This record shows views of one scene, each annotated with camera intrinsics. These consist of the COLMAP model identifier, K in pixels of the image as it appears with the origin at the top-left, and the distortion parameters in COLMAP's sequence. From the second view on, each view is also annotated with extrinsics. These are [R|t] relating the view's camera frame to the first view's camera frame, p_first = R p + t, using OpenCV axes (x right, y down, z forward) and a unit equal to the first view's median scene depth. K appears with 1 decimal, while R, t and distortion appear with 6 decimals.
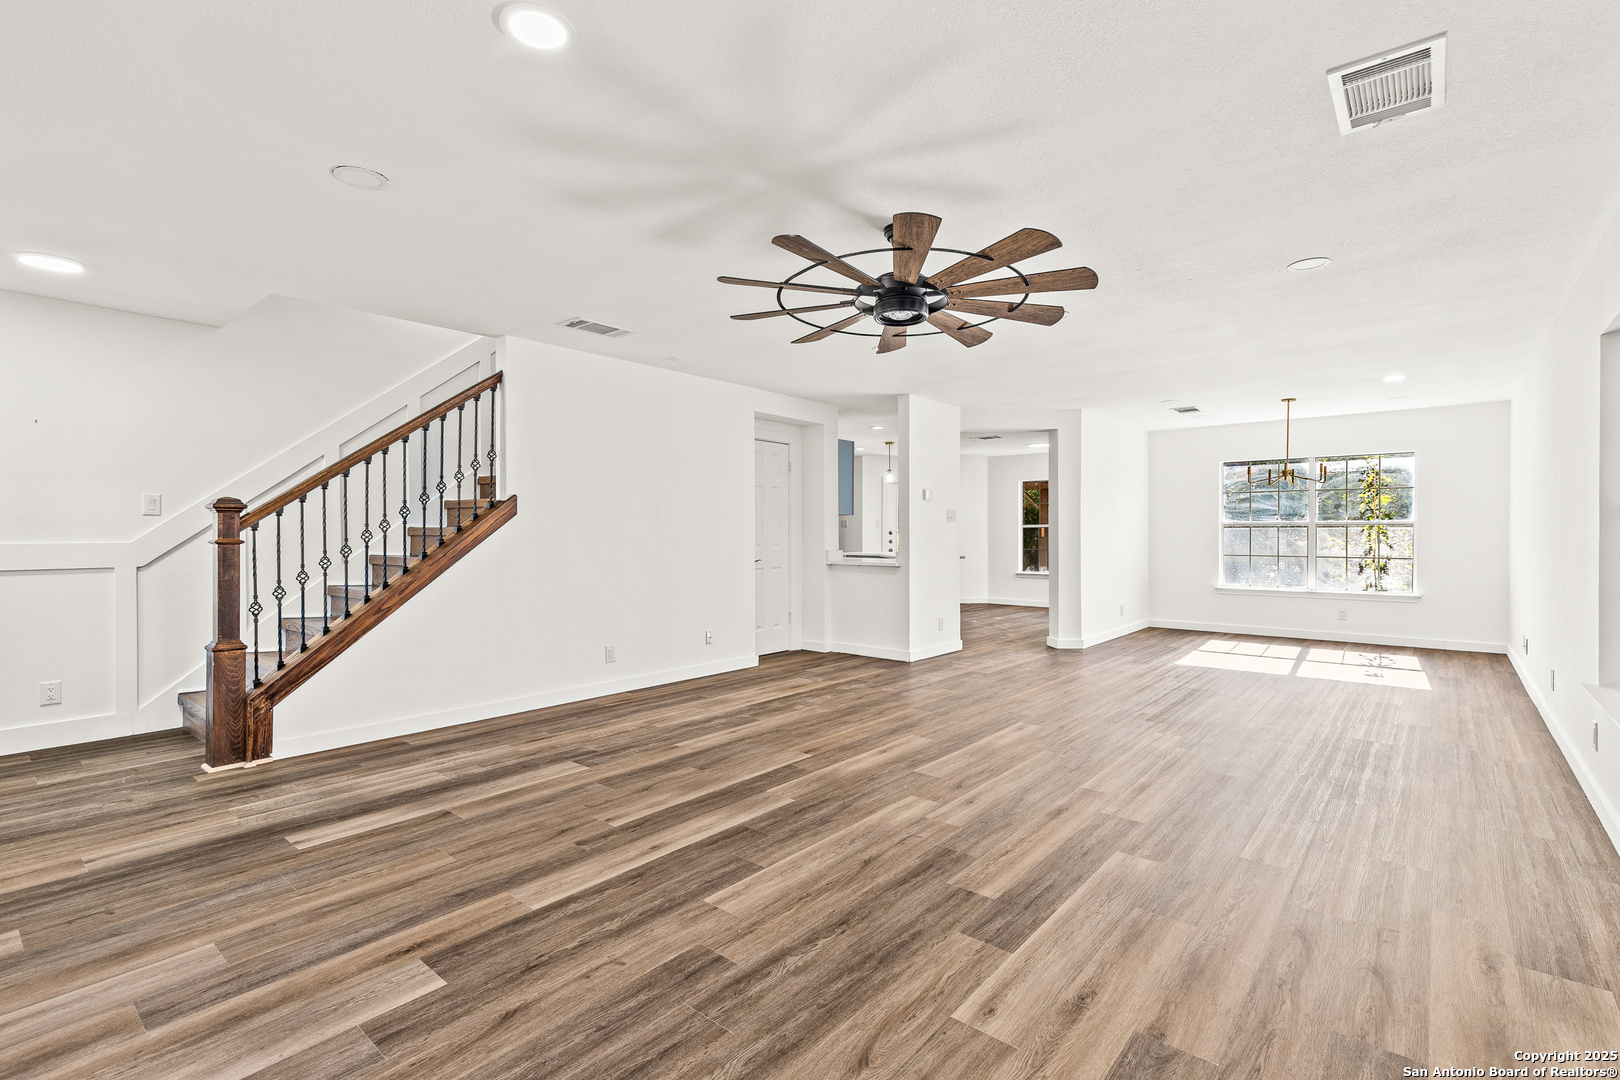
lens RADIAL K [[750.6, 0, 806.2], [0, 750.6, 536.6], [0, 0, 1]] dist [0.004884, 0.000511]
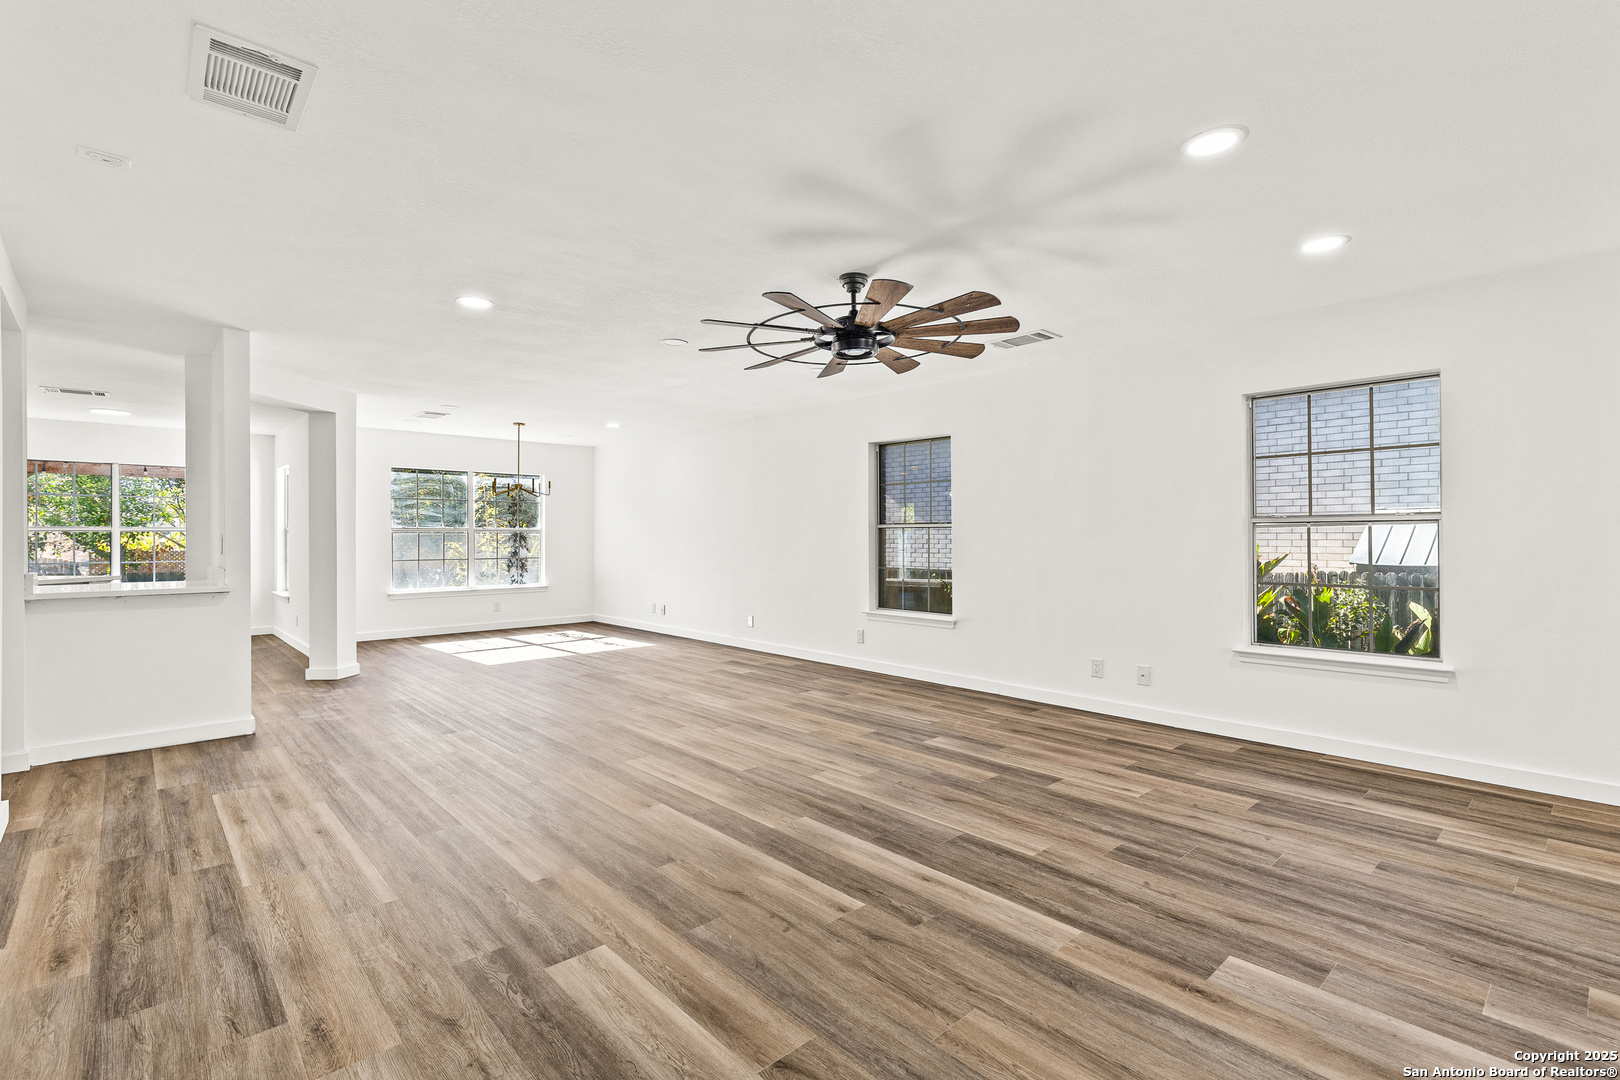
lens RADIAL K [[750.6, 0, 806.2], [0, 750.6, 536.6], [0, 0, 1]] dist [0.004884, 0.000511]
pose [[0.114092, -0.001118, 0.993470, -1.156056], [0.007695, 0.999970, 0.000241, -0.011186], [-0.993440, 0.007618, 0.114097, 1.051873]]
